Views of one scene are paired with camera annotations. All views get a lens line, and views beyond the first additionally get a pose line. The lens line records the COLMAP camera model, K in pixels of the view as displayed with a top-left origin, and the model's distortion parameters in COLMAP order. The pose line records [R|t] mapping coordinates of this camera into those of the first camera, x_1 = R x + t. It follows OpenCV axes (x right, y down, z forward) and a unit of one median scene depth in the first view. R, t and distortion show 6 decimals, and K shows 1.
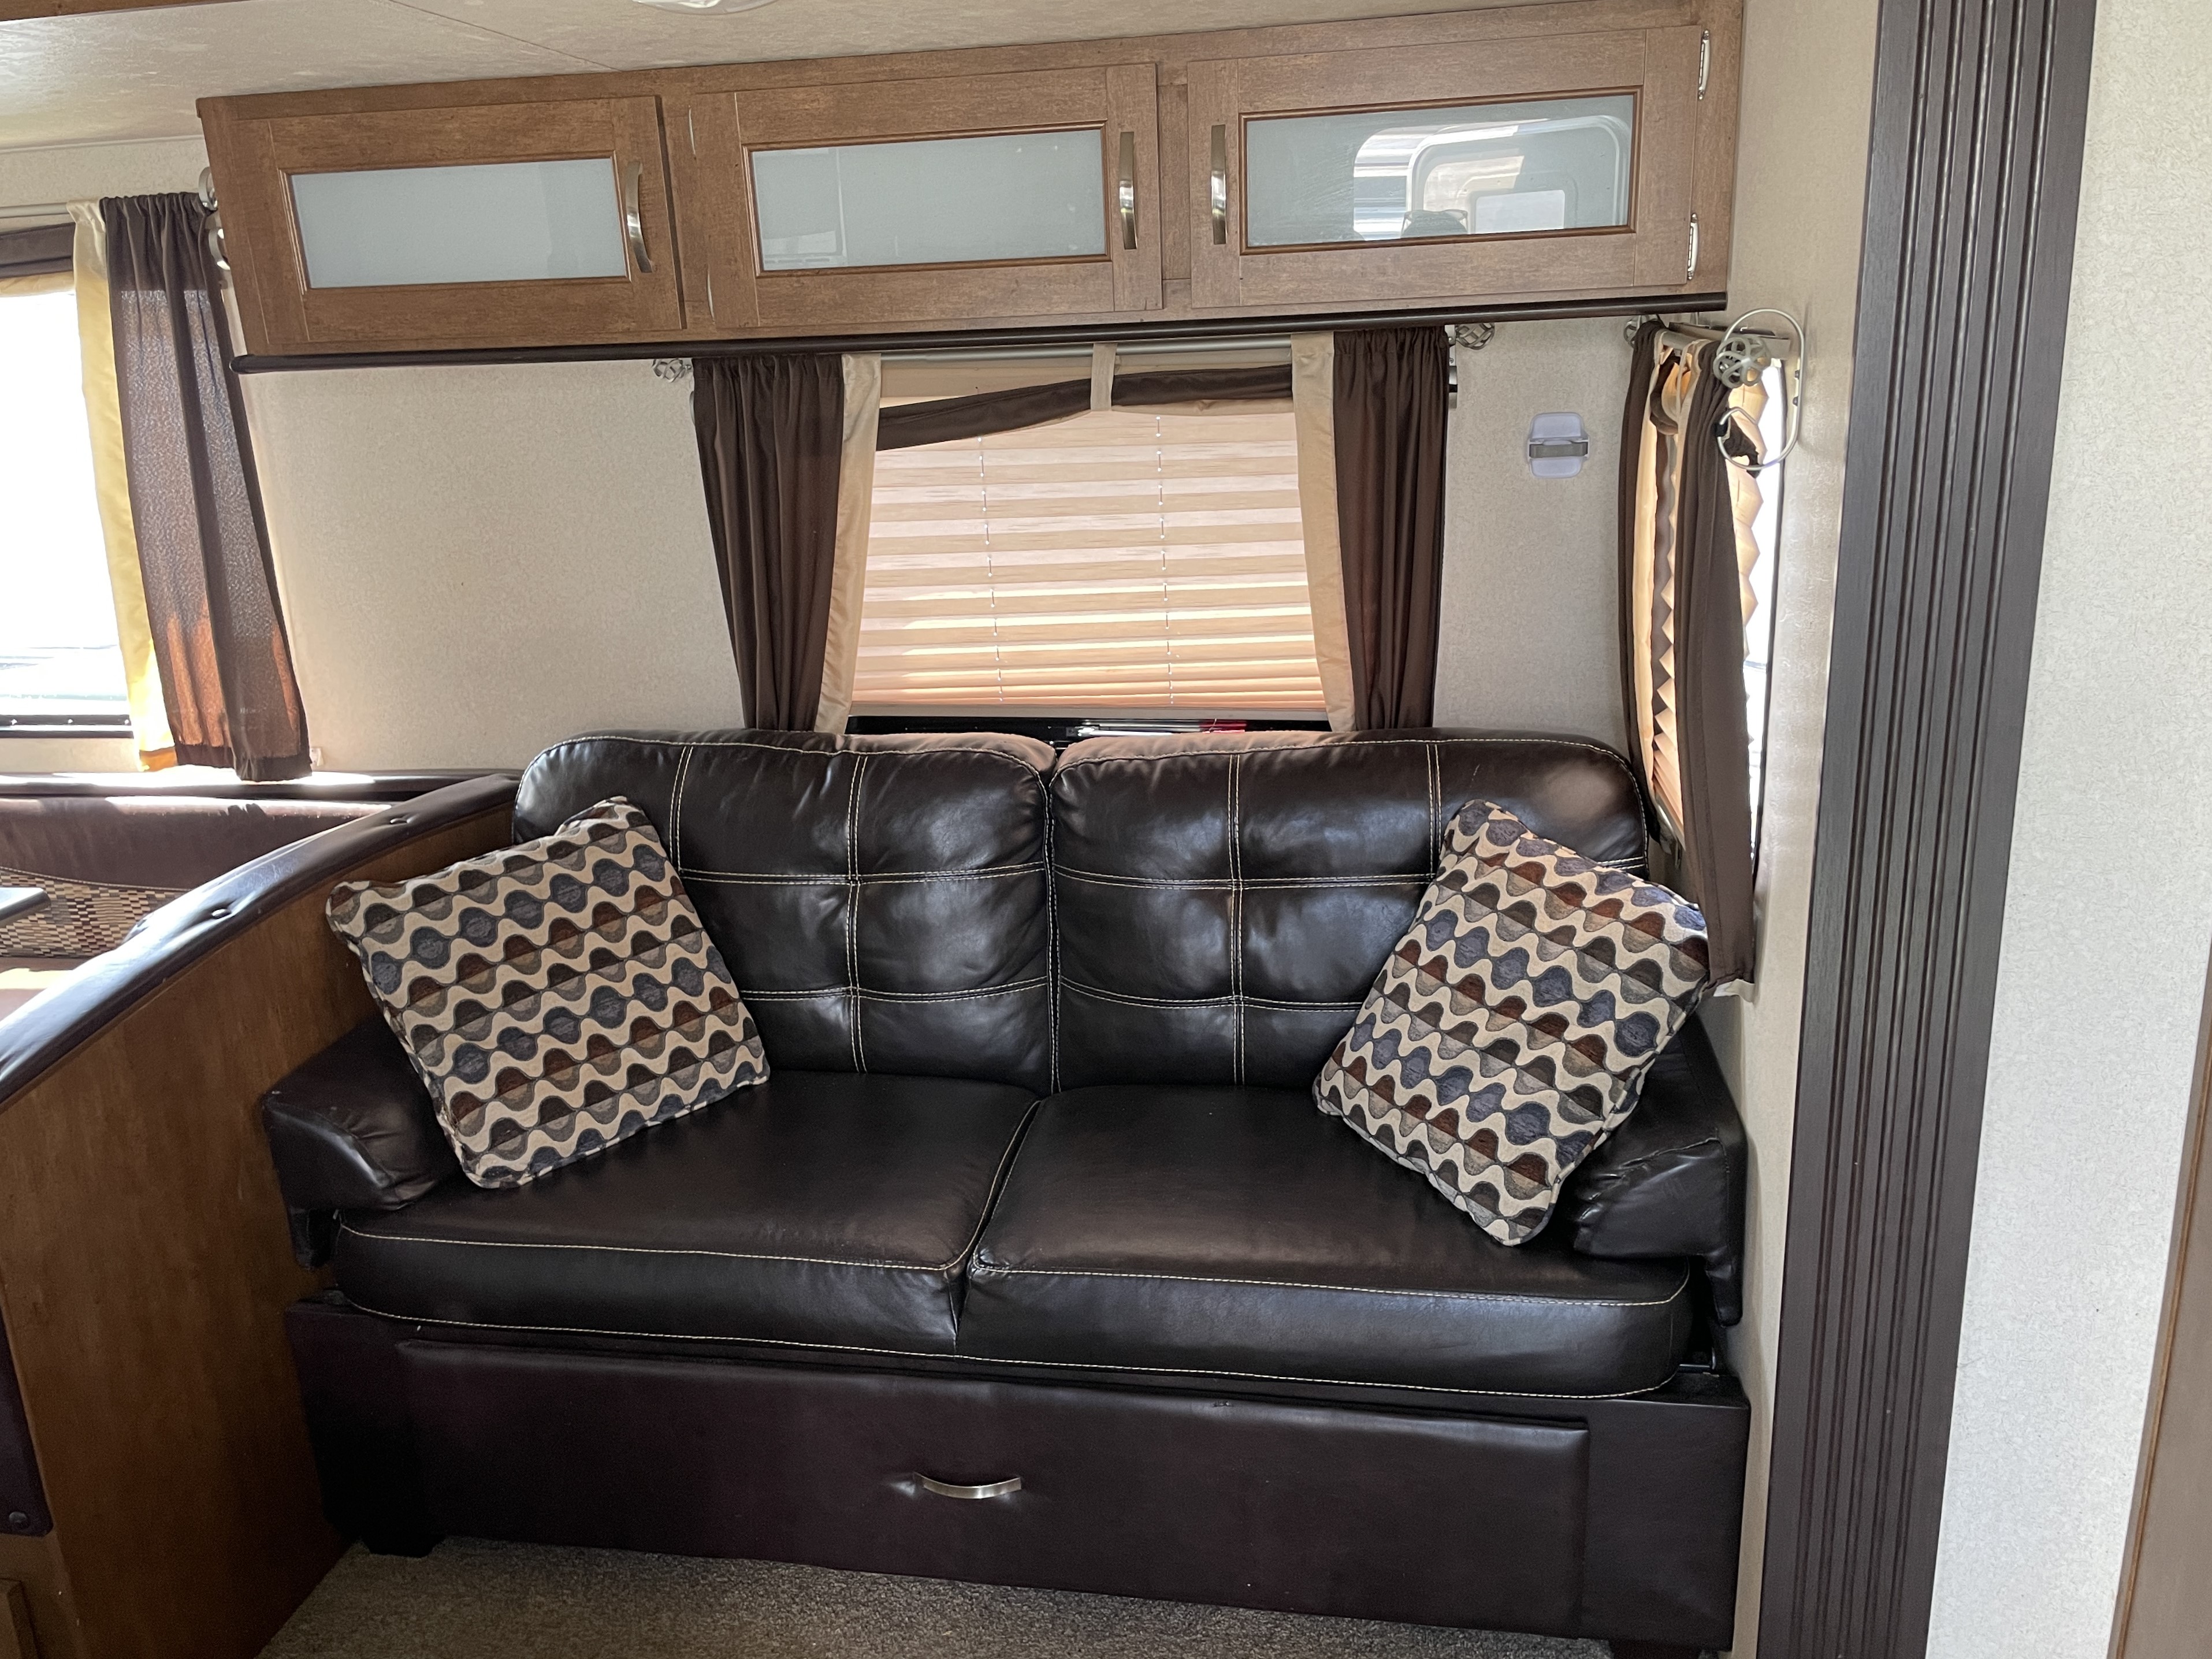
lens RADIAL K [[1802.8, 0, 1118.6], [0, 1802.8, 839.7], [0, 0, 1]] dist [0.082328, -0.113768]
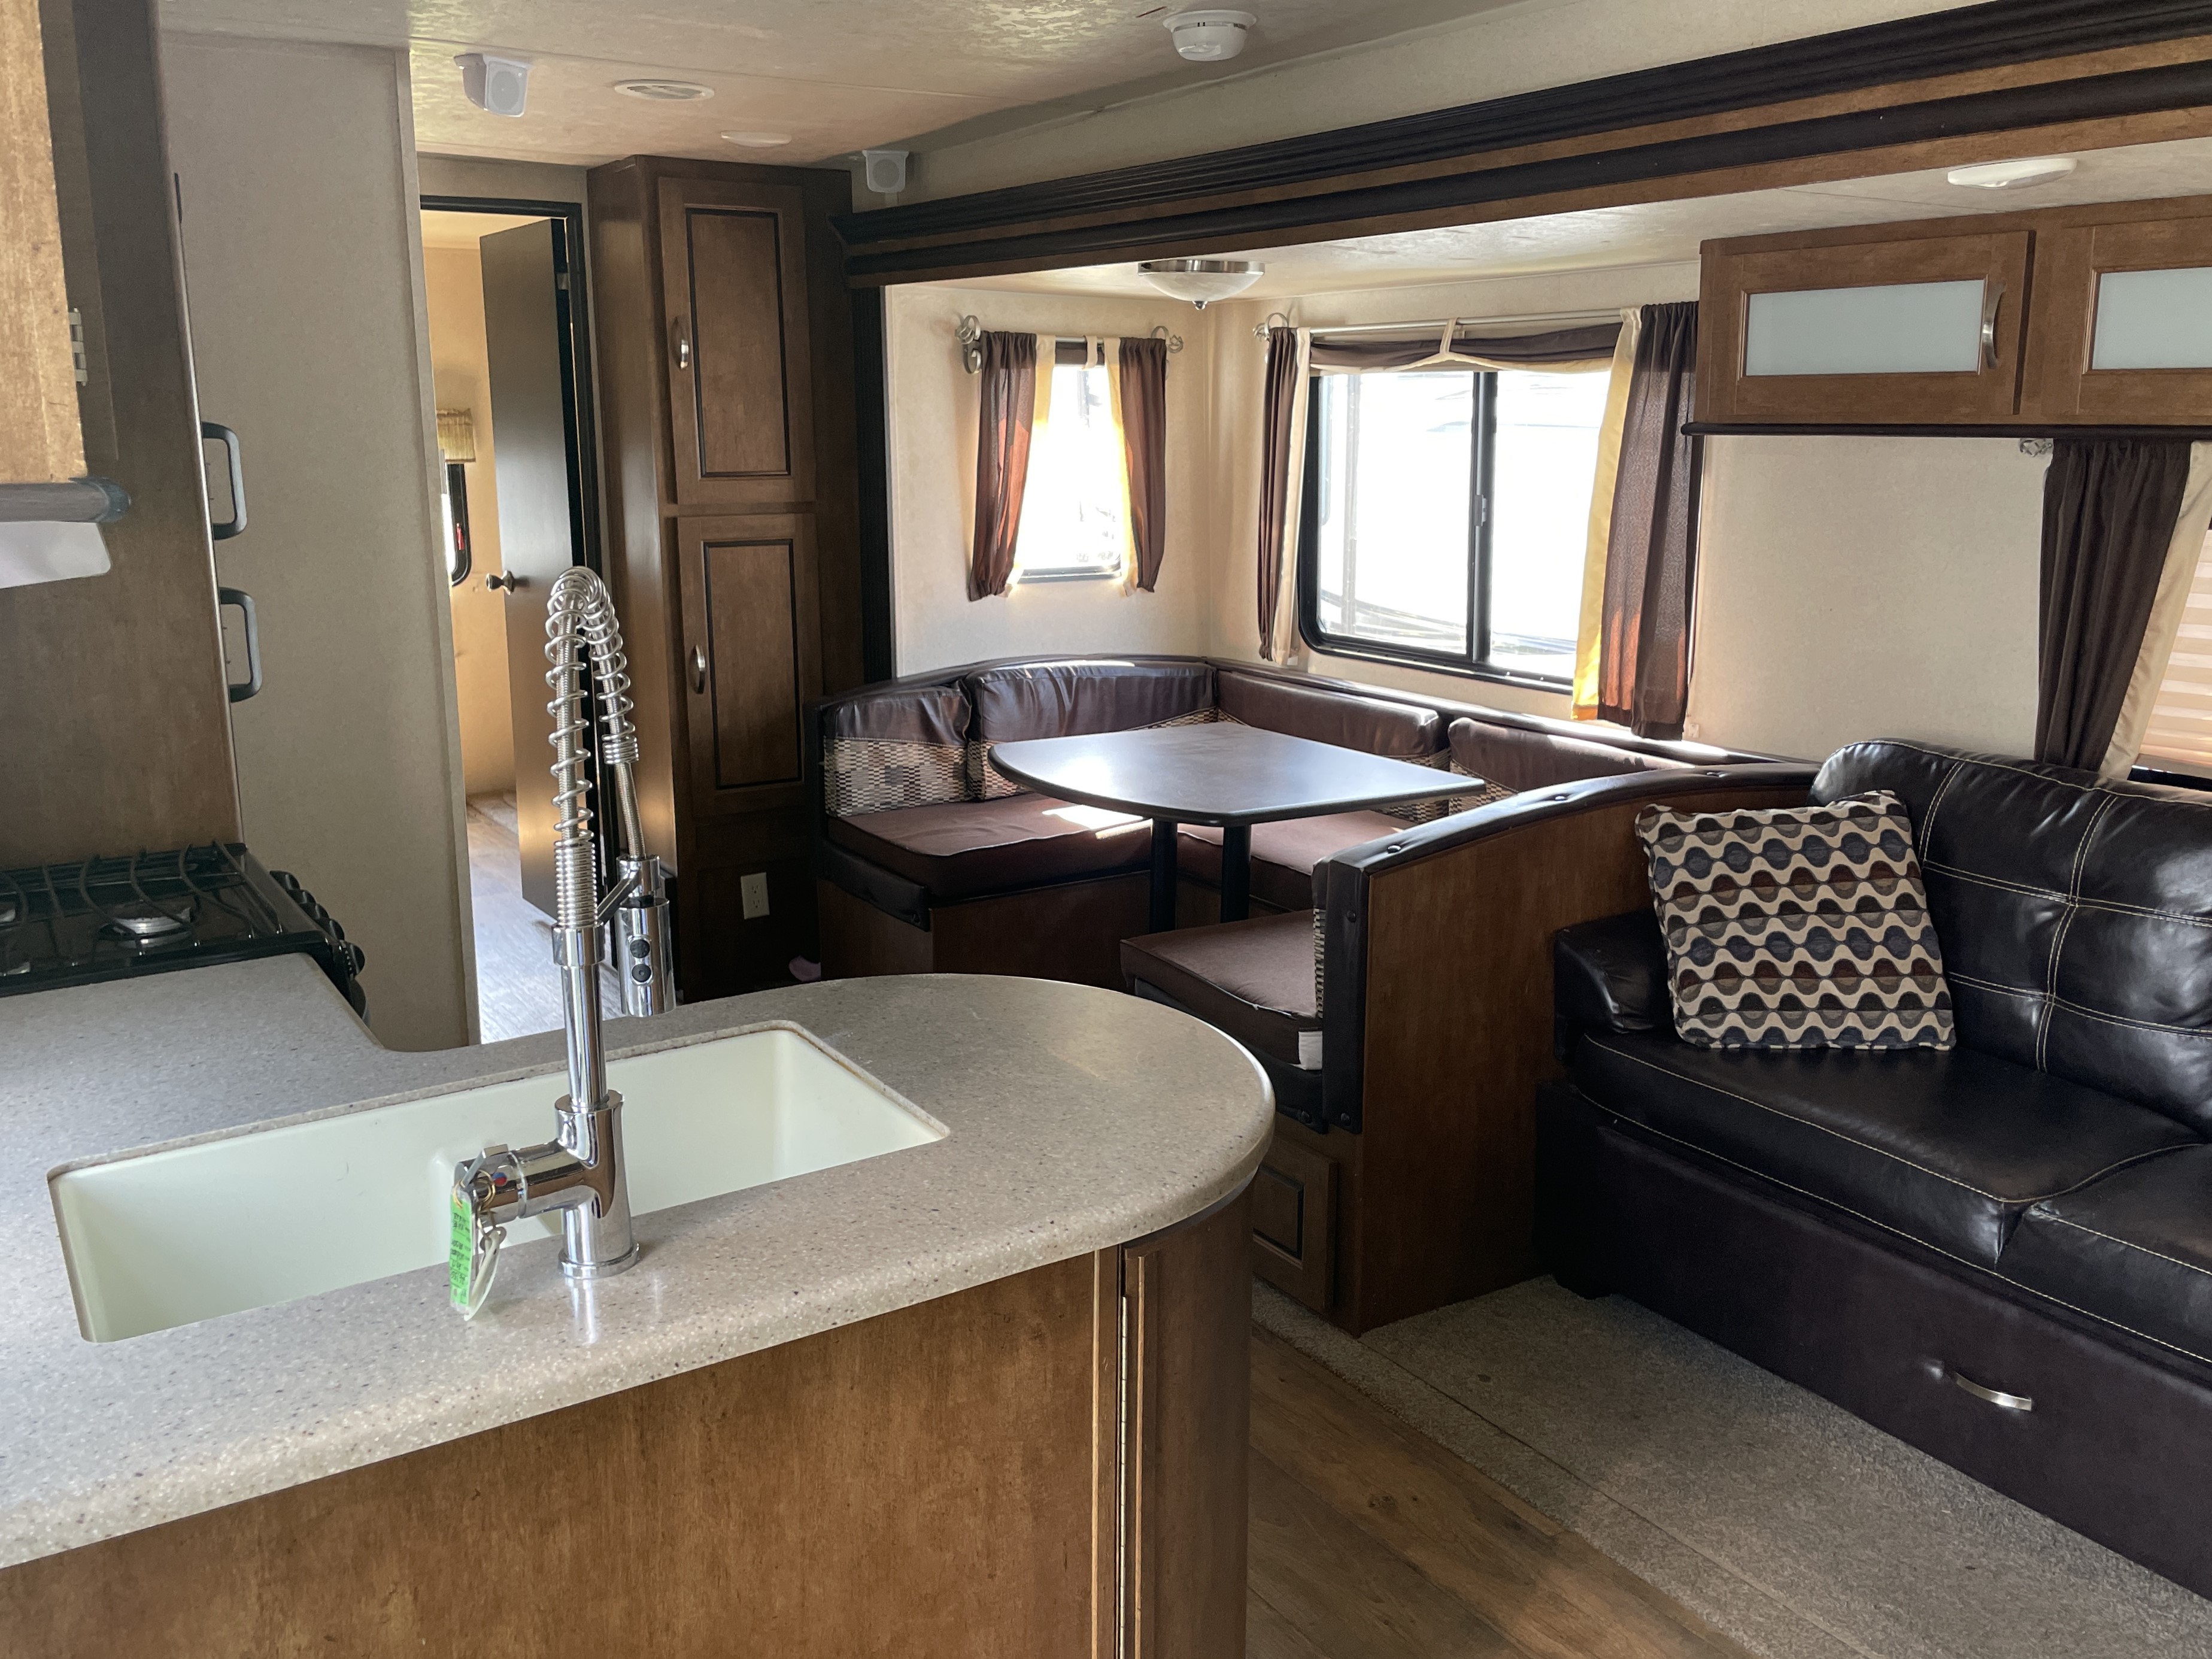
lens RADIAL K [[1803.0, 0, 1108.5], [0, 1803.0, 823.7], [0, 0, 1]] dist [0.082328, -0.113768]
pose [[0.683102, 0.201765, -0.701900, 0.242344], [-0.230179, 0.971577, 0.055271, 0.053575], [0.693101, 0.123807, 0.710128, -0.238775]]
